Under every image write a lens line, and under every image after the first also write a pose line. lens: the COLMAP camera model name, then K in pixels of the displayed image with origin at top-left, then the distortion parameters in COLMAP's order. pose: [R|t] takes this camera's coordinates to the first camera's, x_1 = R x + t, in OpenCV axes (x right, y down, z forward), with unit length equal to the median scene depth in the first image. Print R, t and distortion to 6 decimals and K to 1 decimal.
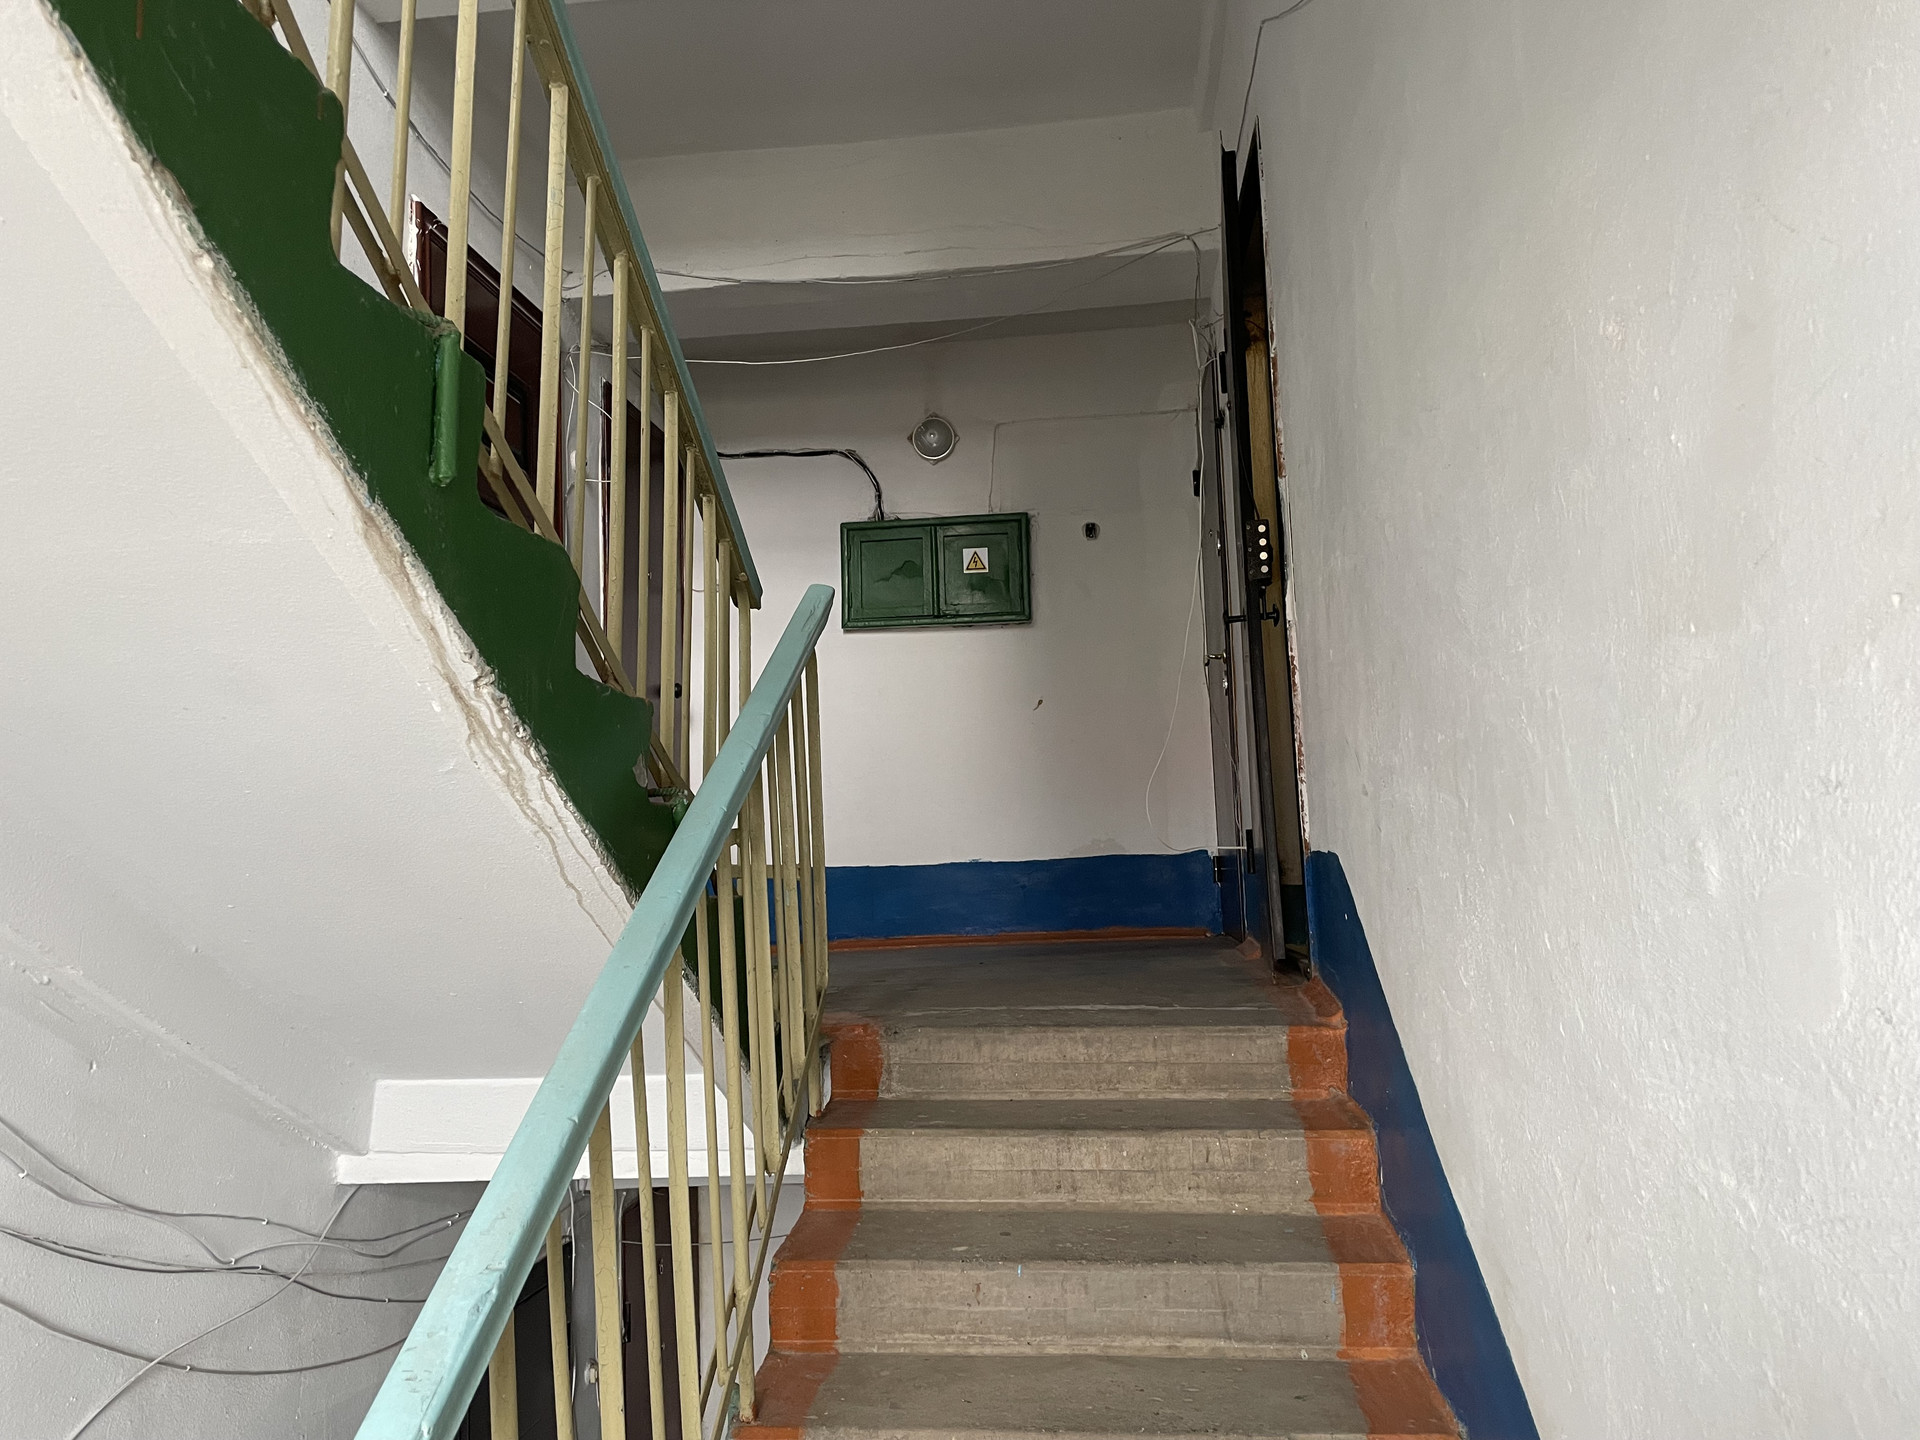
lens RADIAL K [[1448.2, 0, 955.5], [0, 1448.2, 715.1], [0, 0, 1]] dist [0.074795, -0.000265]
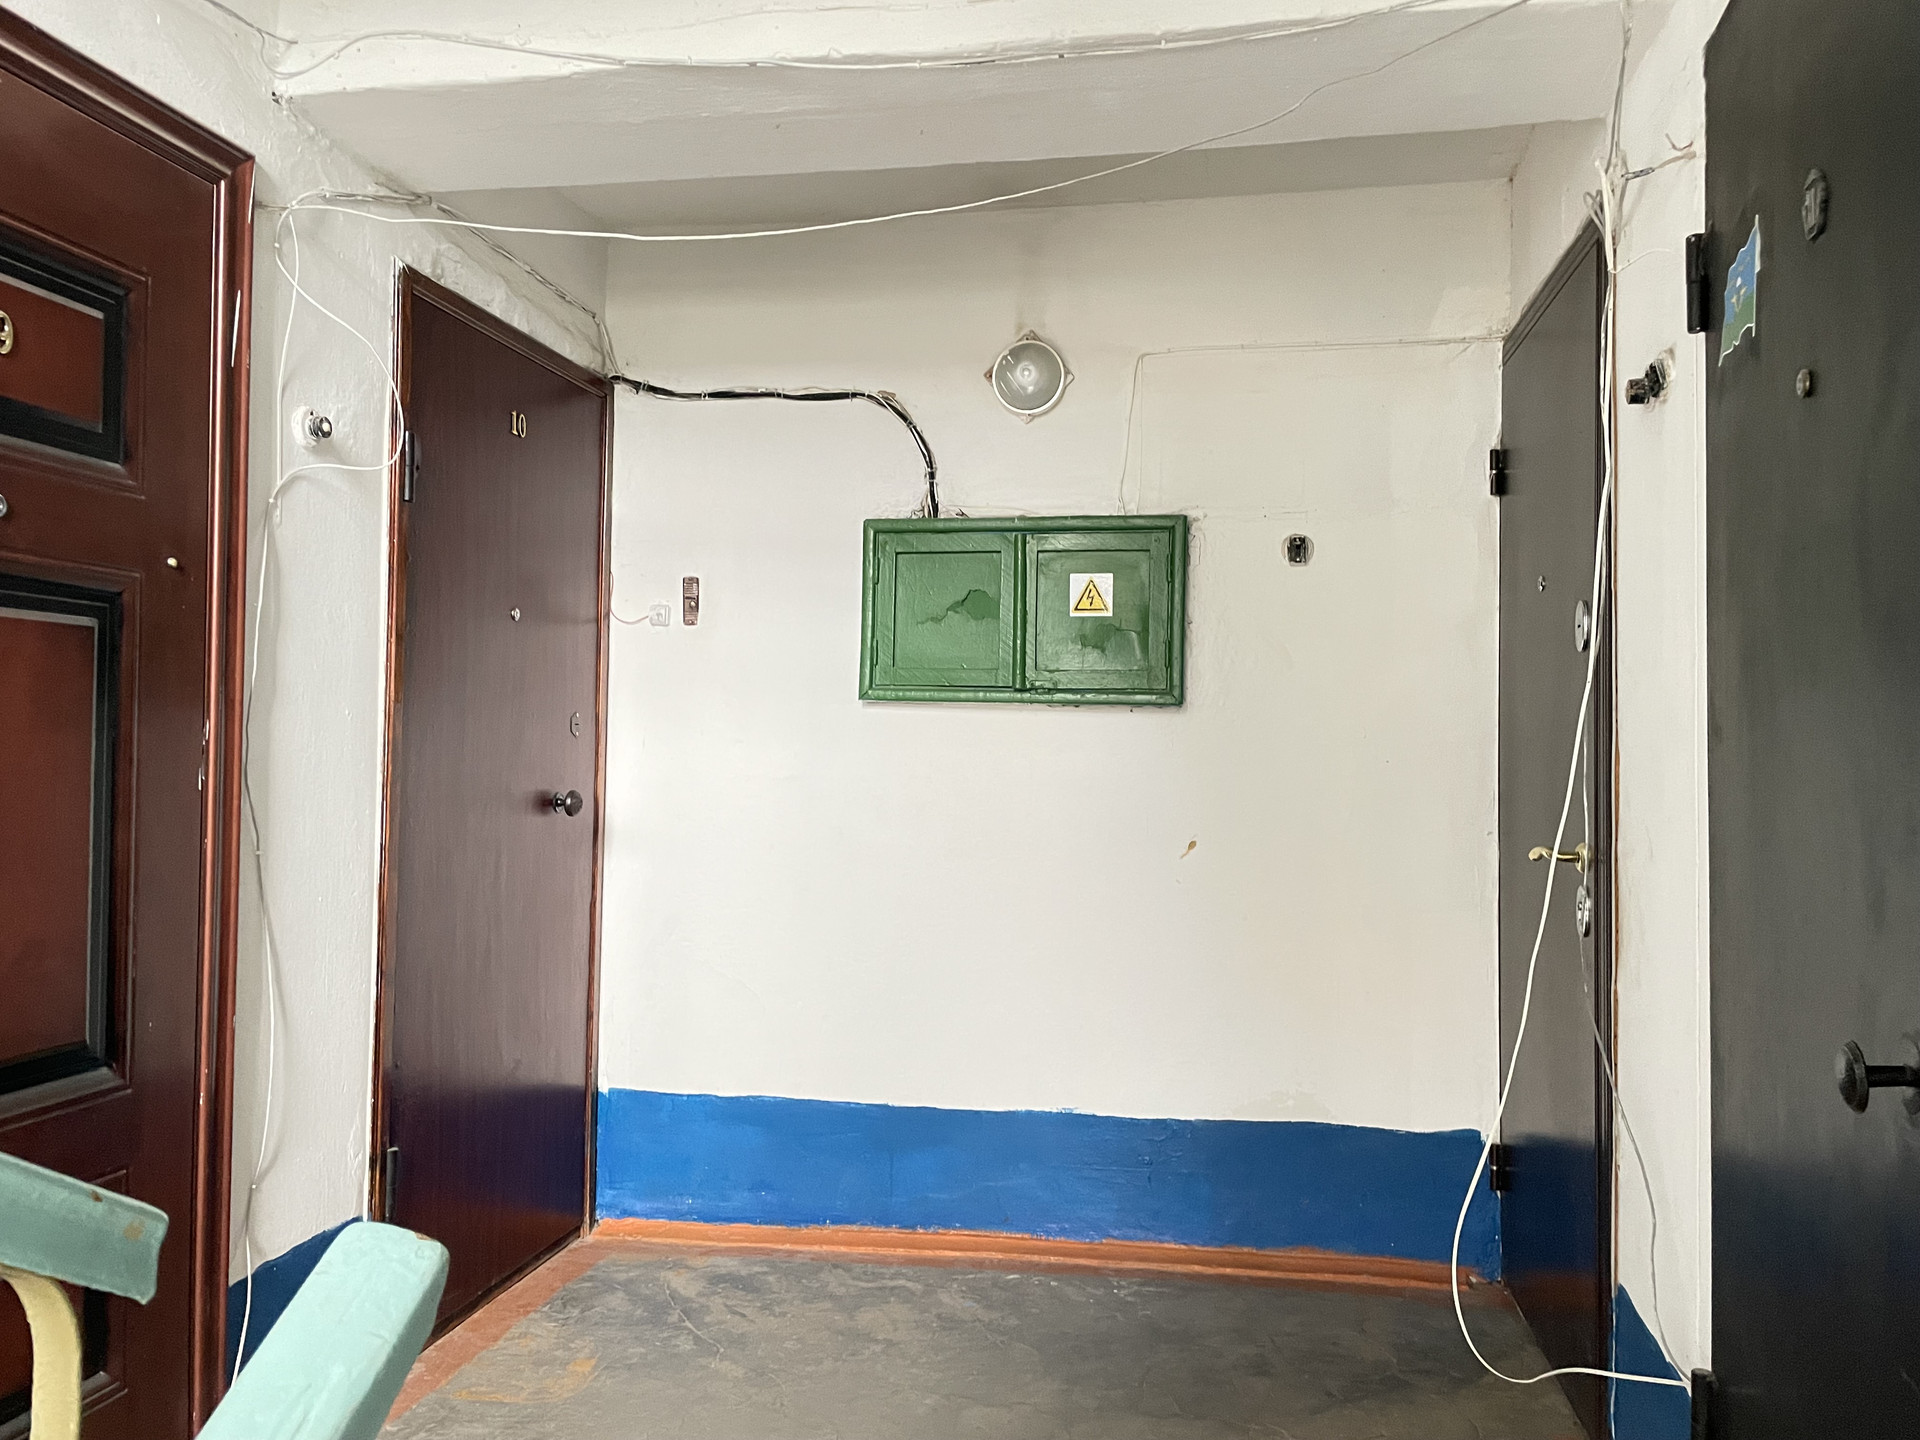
lens RADIAL K [[1448.2, 0, 962.9], [0, 1448.2, 721.4], [0, 0, 1]] dist [0.074795, -0.000265]
pose [[0.995758, 0.045746, -0.079832, 0.011369], [-0.039064, 0.995754, 0.083349, -0.102214], [0.083306, -0.079877, 0.993318, 0.416046]]
